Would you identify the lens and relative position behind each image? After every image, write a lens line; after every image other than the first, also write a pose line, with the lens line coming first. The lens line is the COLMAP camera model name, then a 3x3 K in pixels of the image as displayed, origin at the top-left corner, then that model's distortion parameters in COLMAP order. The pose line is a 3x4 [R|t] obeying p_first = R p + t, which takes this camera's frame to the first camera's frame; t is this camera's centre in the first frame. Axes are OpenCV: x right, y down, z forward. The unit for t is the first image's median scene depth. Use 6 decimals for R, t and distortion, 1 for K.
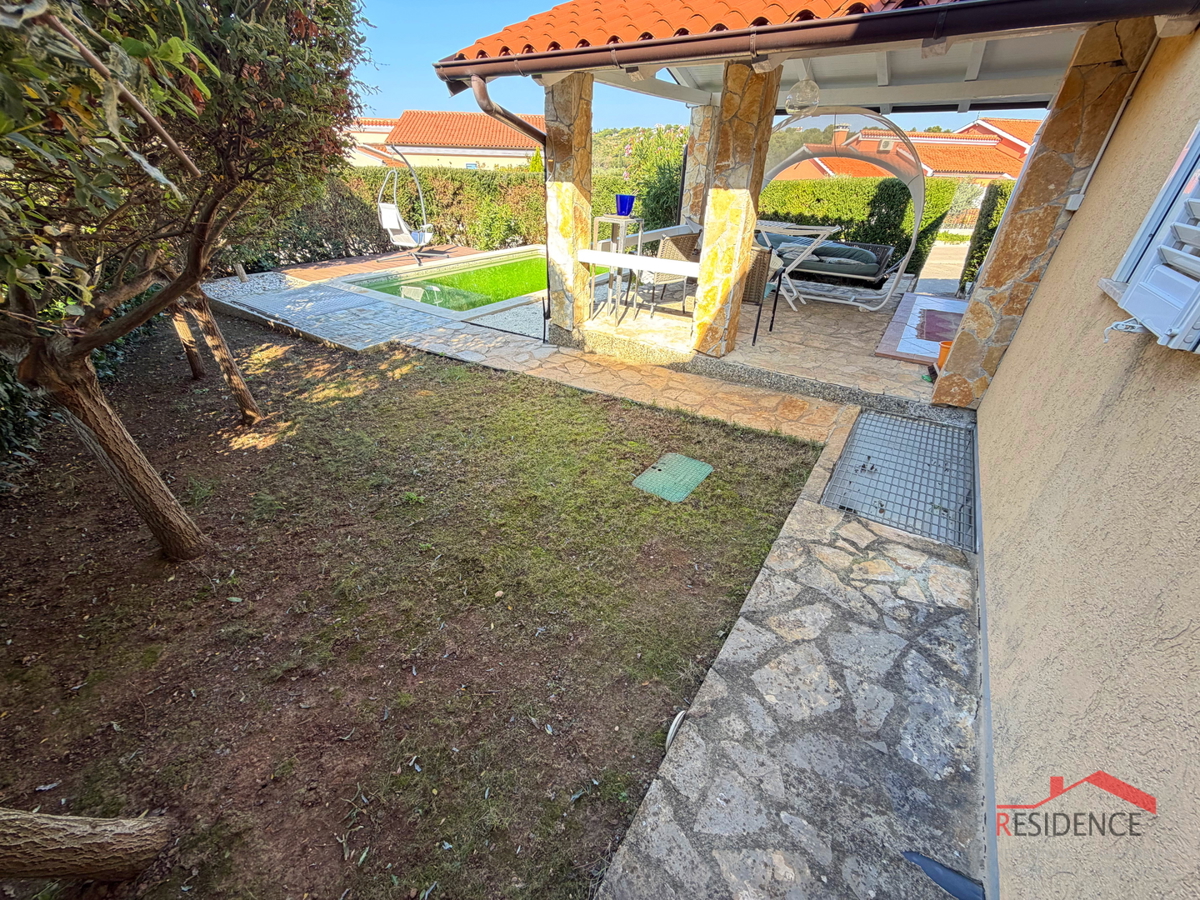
lens RADIAL K [[477.7, 0, 597.1], [0, 477.7, 447.6], [0, 0, 1]] dist [0.000883, -0.000306]
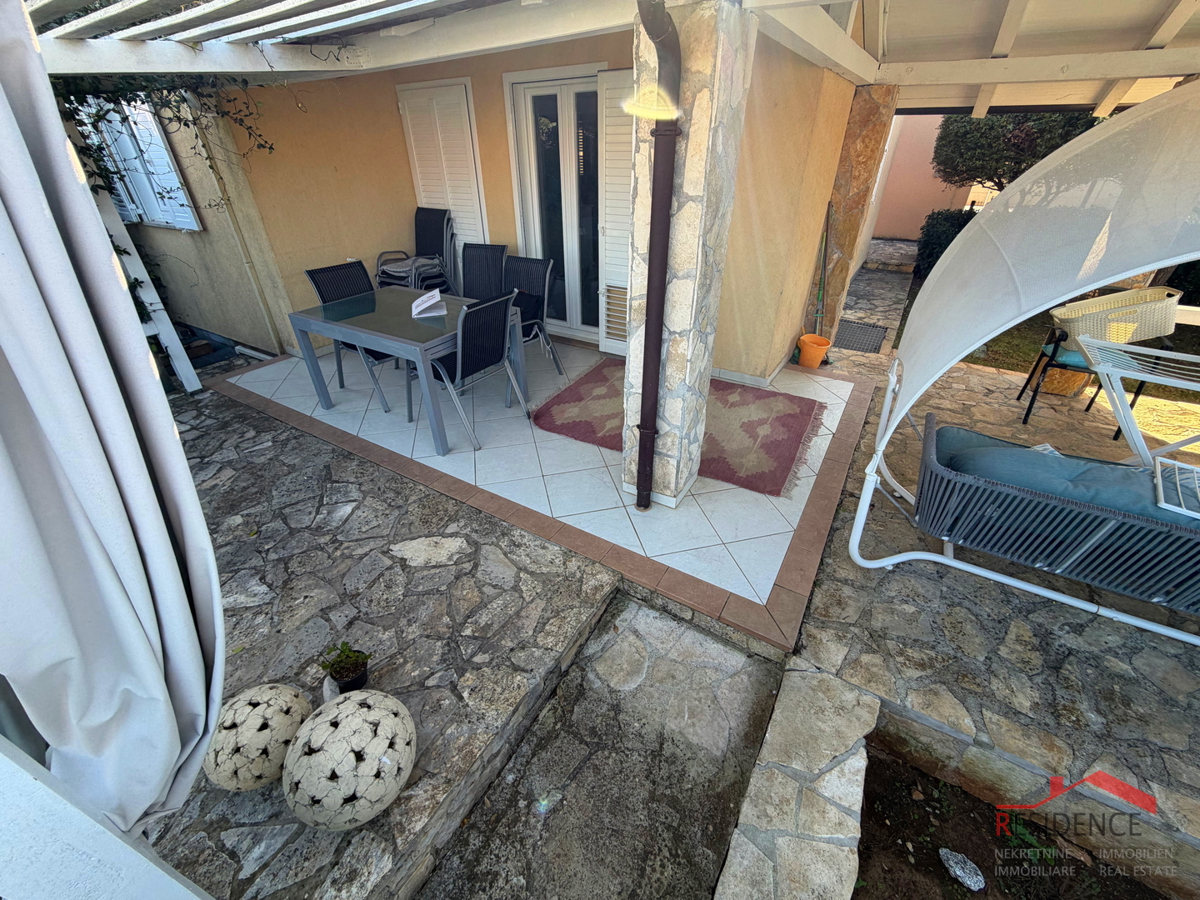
lens RADIAL K [[477.7, 0, 597.1], [0, 477.7, 447.6], [0, 0, 1]] dist [0.000883, -0.000306]
pose [[-0.999520, 0.002140, -0.030918, 1.074302], [-0.026541, 0.455984, 0.889592, -0.887947], [0.016002, 0.889986, -0.455708, 1.423549]]
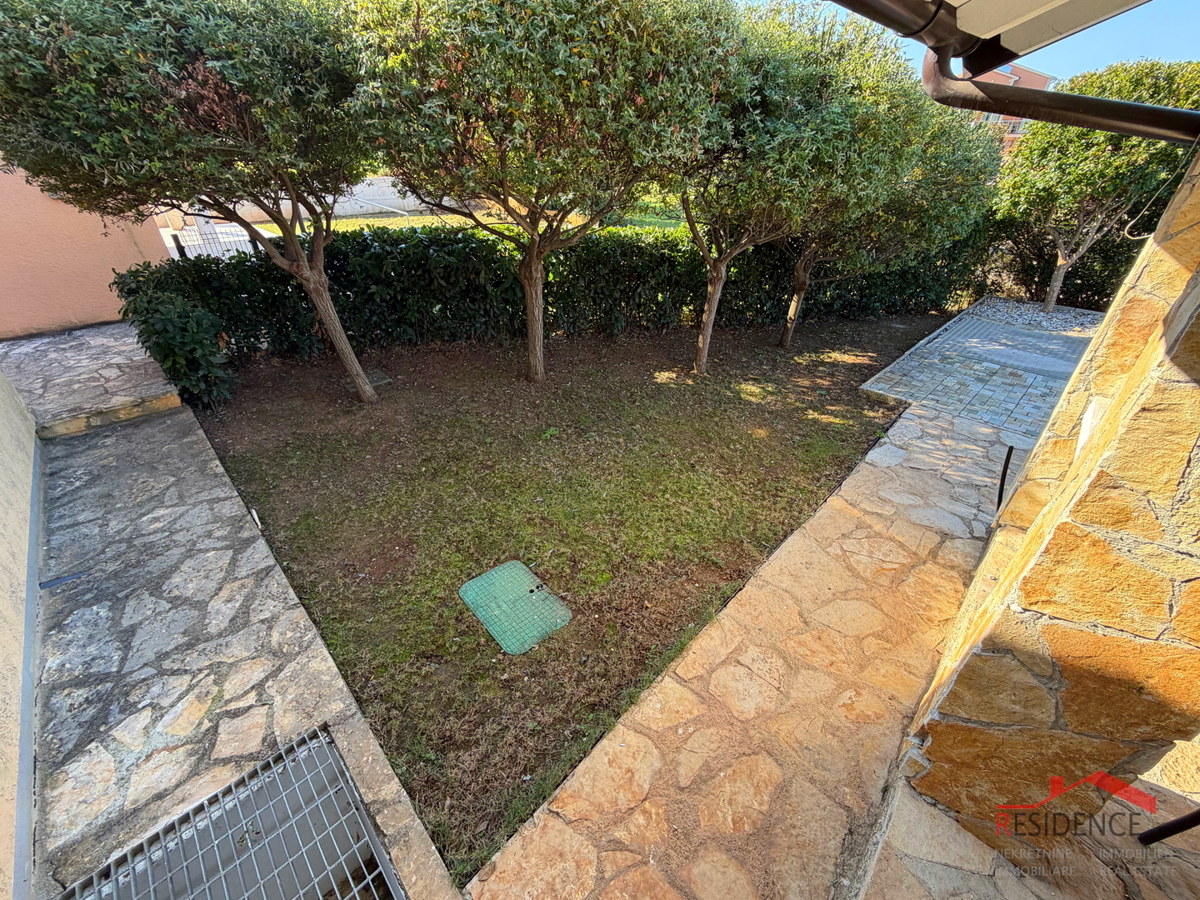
lens RADIAL K [[477.7, 0, 597.1], [0, 477.7, 447.6], [0, 0, 1]] dist [0.000883, -0.000306]
pose [[-0.206095, 0.502189, -0.839840, 0.428906], [-0.503777, 0.681331, 0.531033, -0.381448], [0.838888, 0.532536, 0.112573, 0.601279]]
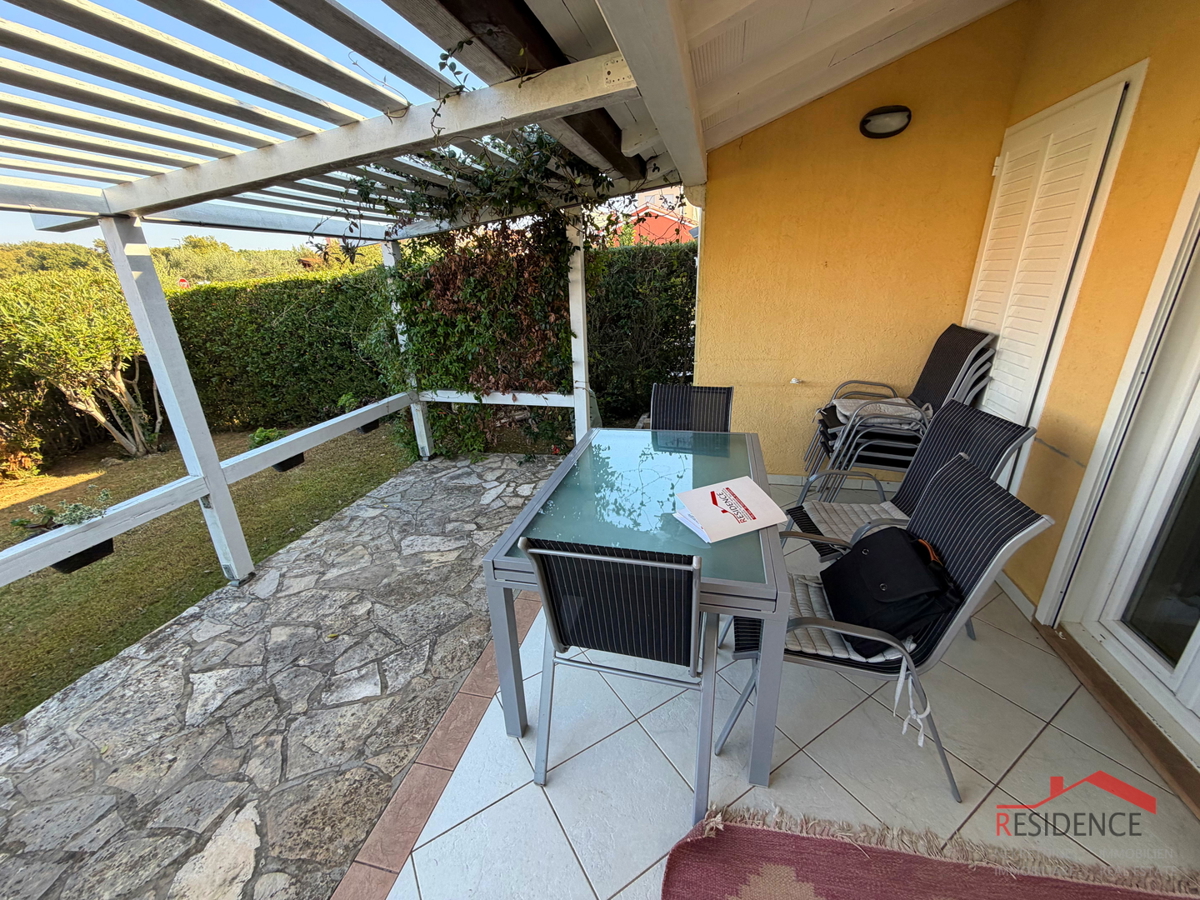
lens RADIAL K [[477.7, 0, 597.1], [0, 477.7, 447.6], [0, 0, 1]] dist [0.000883, -0.000306]
pose [[-0.336270, -0.339558, 0.878421, 0.995044], [0.504057, 0.723000, 0.472438, -0.585220], [-0.795518, 0.601641, -0.071967, 0.965304]]
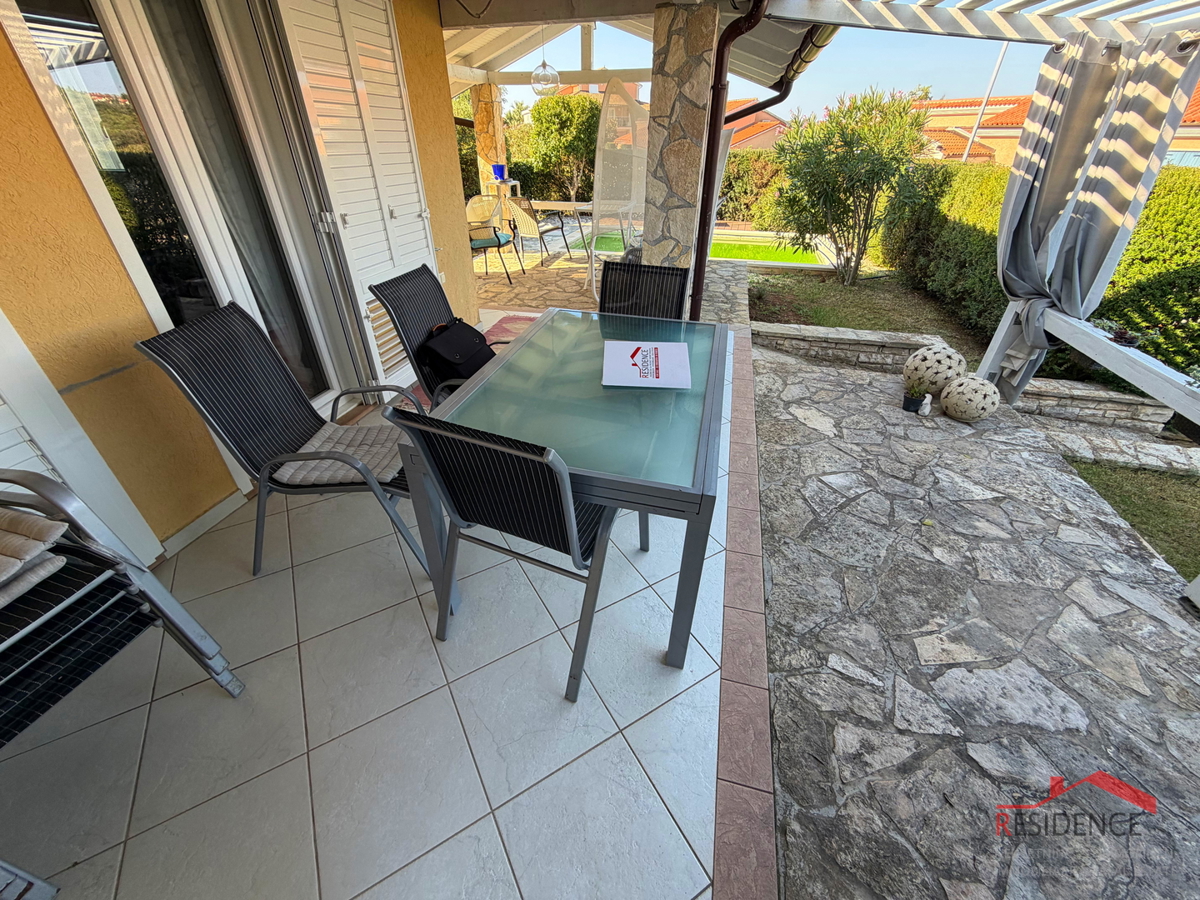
lens RADIAL K [[477.7, 0, 597.1], [0, 477.7, 447.6], [0, 0, 1]] dist [0.000883, -0.000306]
pose [[0.328863, 0.496681, -0.803217, 1.681159], [-0.483064, 0.819306, 0.308848, -0.403470], [0.811479, 0.286437, 0.509368, 0.727132]]
